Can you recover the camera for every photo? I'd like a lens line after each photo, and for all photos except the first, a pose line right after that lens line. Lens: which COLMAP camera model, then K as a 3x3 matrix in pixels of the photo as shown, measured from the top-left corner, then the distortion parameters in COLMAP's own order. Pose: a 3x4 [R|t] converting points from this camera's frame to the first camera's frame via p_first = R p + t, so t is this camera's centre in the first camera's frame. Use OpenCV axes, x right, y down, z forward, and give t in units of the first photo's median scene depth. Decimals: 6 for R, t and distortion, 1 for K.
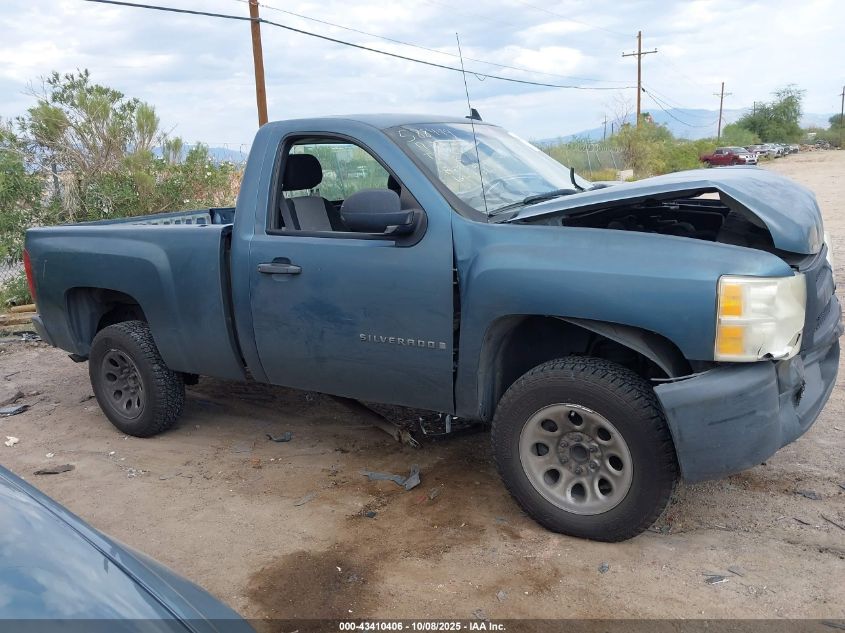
lens RADIAL K [[682.1, 0, 422.7], [0, 682.1, 312.0], [0, 0, 1]] dist [0.011344, 0.006688]
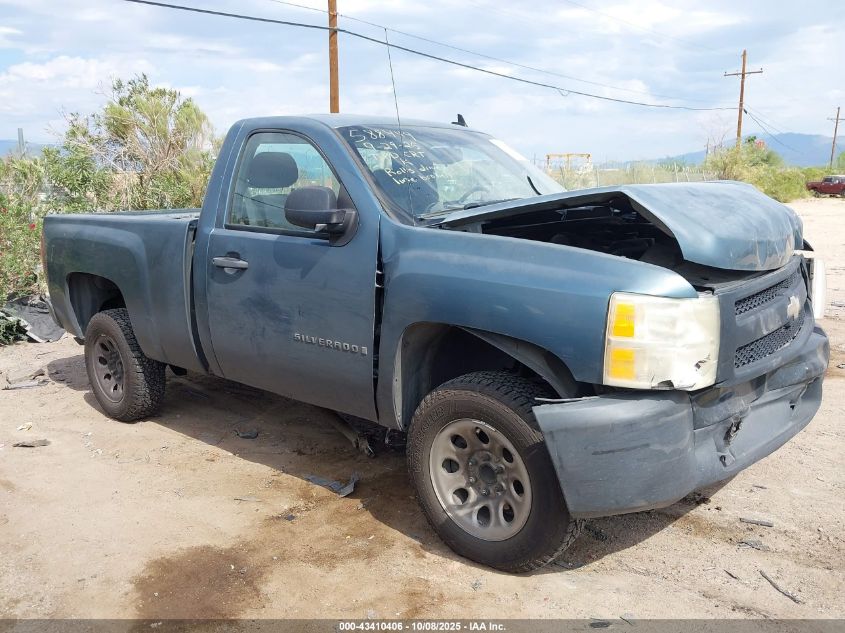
lens RADIAL K [[688.3, 0, 426.8], [0, 688.3, 310.7], [0, 0, 1]] dist [0.013746, -0.005447]
pose [[0.989205, 0.069791, -0.128849, 0.243617], [-0.072856, 0.997157, -0.019220, 0.005923], [0.127141, 0.028400, 0.991478, 0.037313]]
